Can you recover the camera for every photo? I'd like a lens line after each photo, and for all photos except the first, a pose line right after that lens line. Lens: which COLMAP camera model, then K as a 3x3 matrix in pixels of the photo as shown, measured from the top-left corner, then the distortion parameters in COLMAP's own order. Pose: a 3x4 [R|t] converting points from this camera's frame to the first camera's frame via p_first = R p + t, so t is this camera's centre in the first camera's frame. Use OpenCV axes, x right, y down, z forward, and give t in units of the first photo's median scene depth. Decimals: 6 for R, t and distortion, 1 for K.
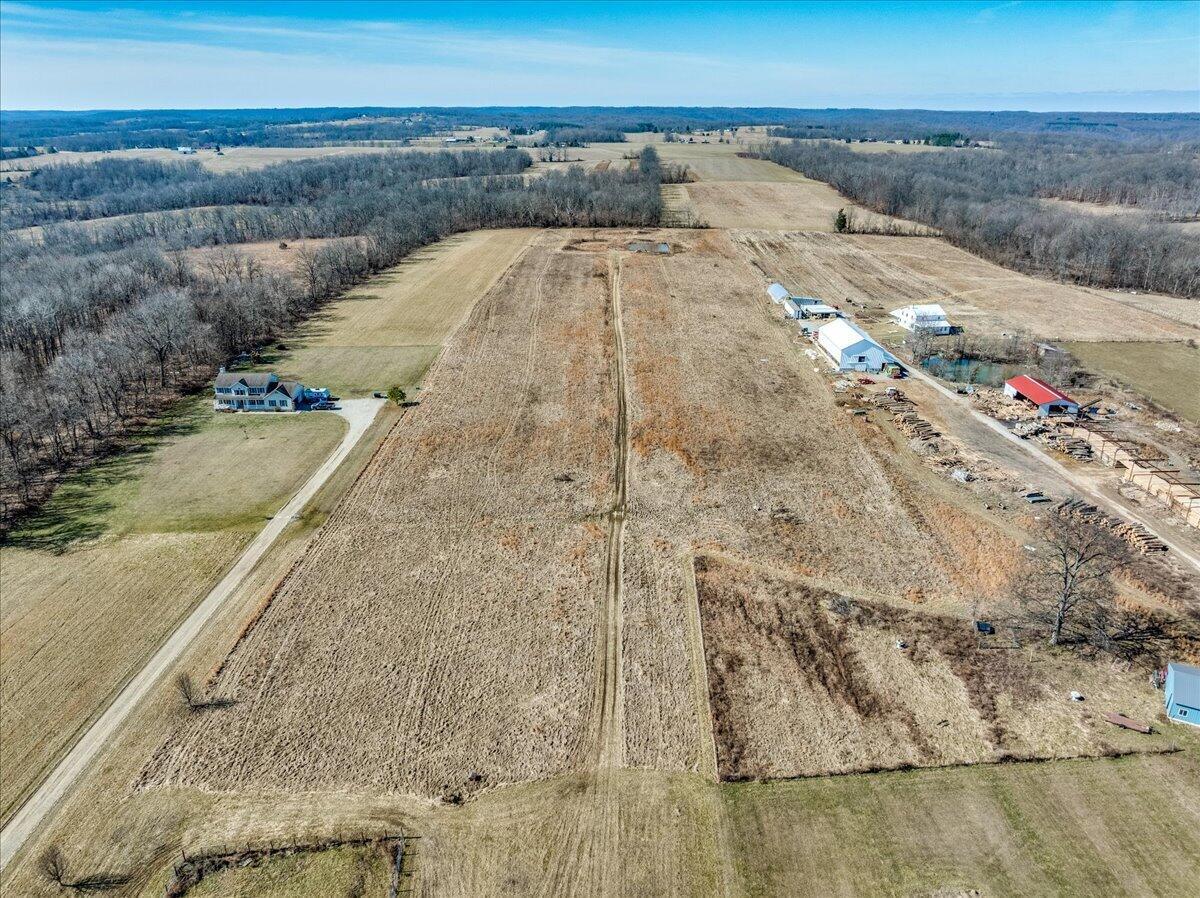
lens RADIAL K [[847.1, 0, 604.4], [0, 847.1, 442.4], [0, 0, 1]] dist [-0.043952, 0.012100]
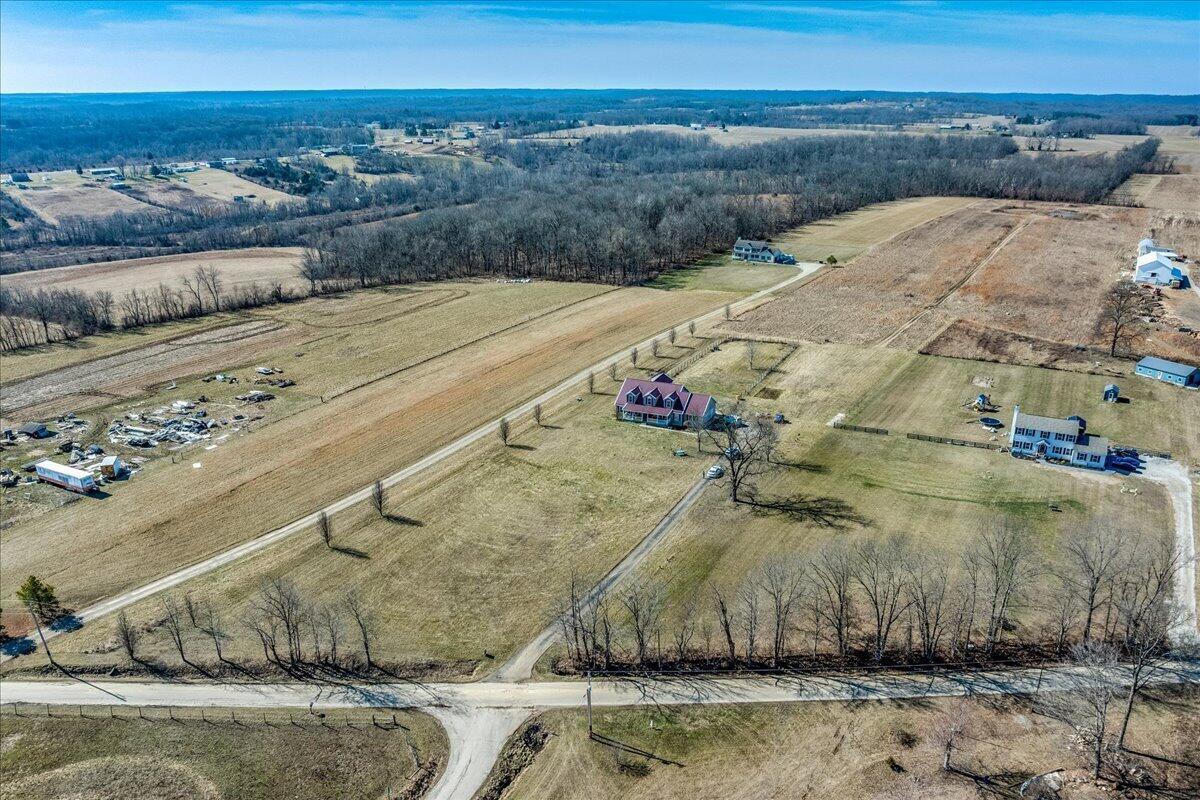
lens RADIAL K [[913.6, 0, 605.8], [0, 913.6, 489.5], [0, 0, 1]] dist [-0.043129, 0.007587]
pose [[0.867769, 0.199347, -0.455234, 0.217665], [-0.182876, 0.979837, 0.080472, 0.251337], [0.462097, 0.013420, 0.886728, -0.638274]]
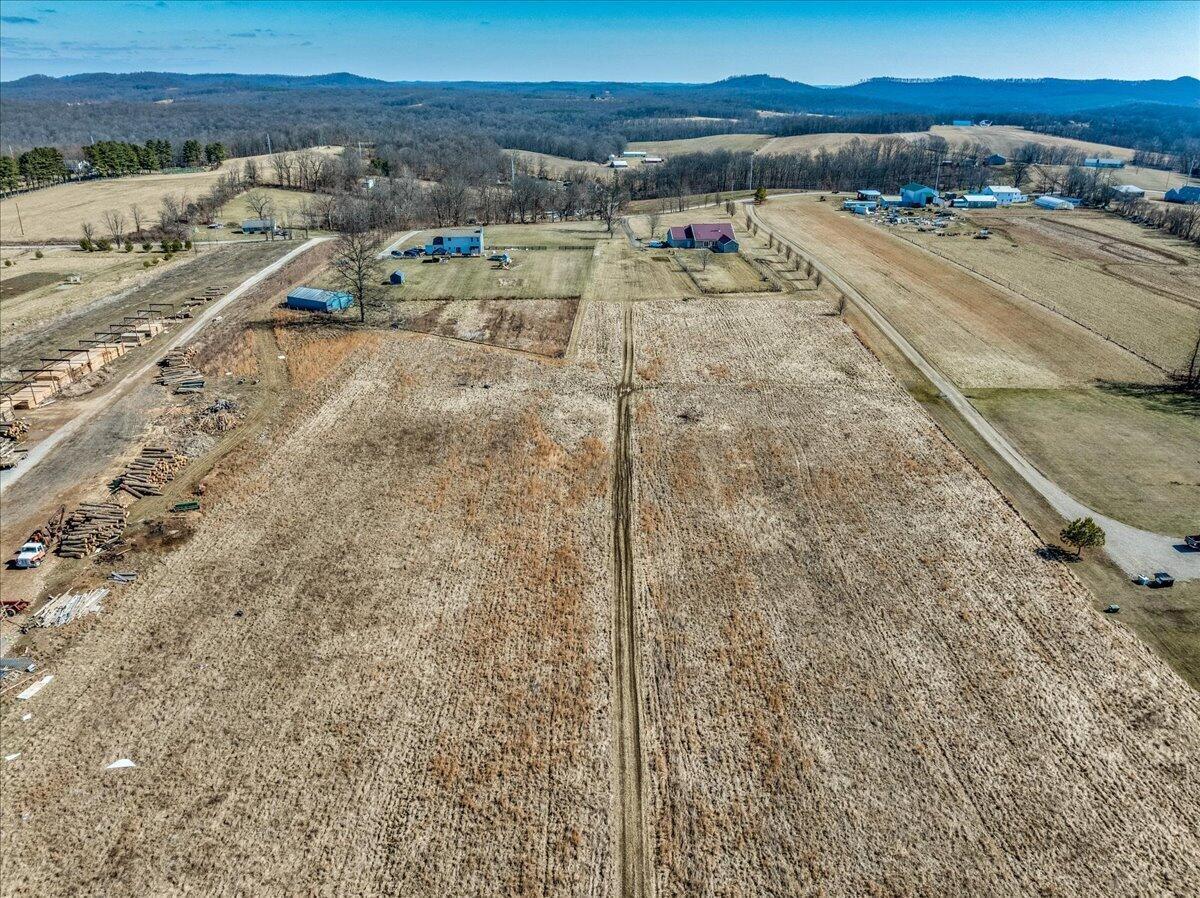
lens RADIAL K [[847.1, 0, 607.7], [0, 847.1, 444.6], [0, 0, 1]] dist [-0.043952, 0.012100]
pose [[-0.999951, -0.006445, -0.007466, 0.024695], [-0.009837, 0.706808, 0.707337, -0.321340], [0.000718, 0.707376, -0.706837, 0.969179]]
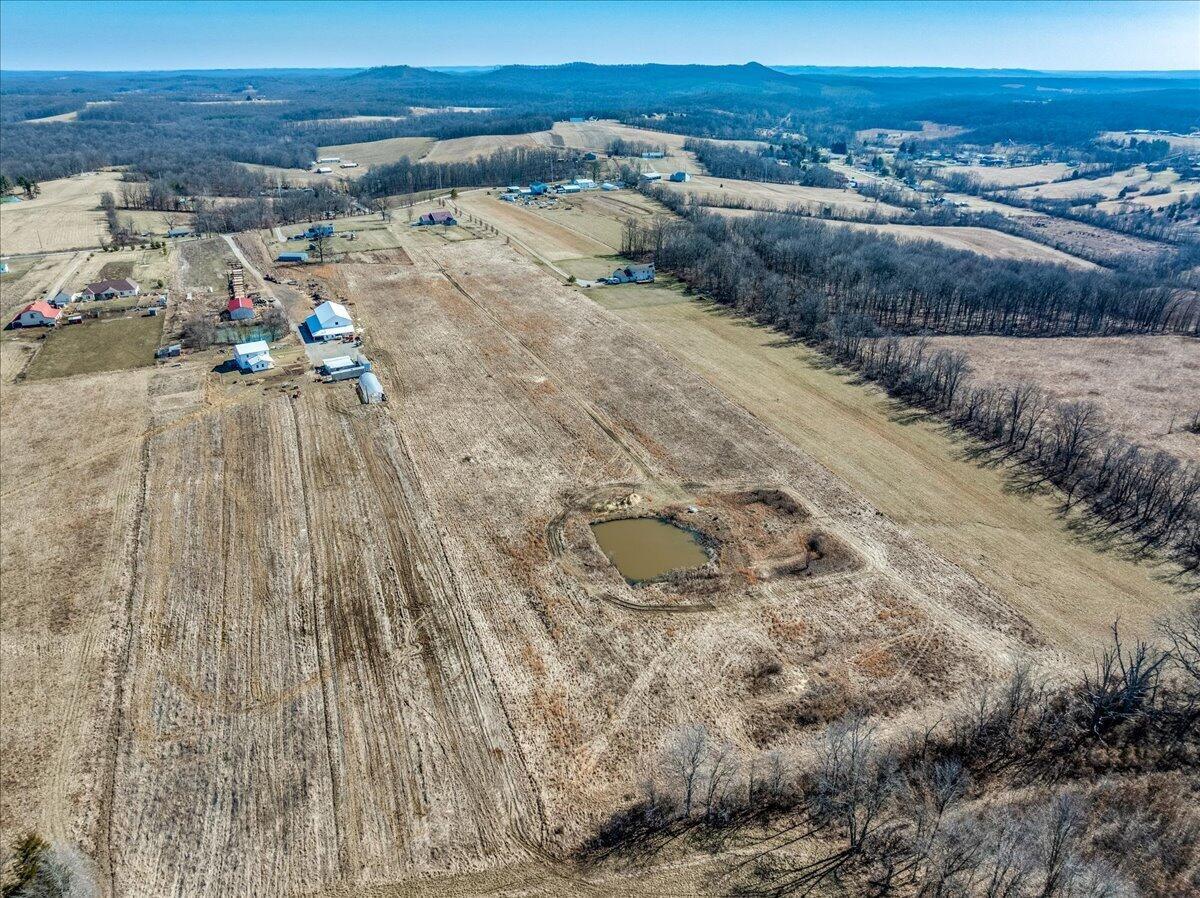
lens RADIAL K [[847.1, 0, 604.6], [0, 847.1, 446.7], [0, 0, 1]] dist [-0.043952, 0.012100]
pose [[-0.923354, 0.157503, -0.350159, 0.348903], [-0.143945, 0.703466, 0.695999, -0.907539], [0.355947, 0.693057, -0.626877, 1.939595]]
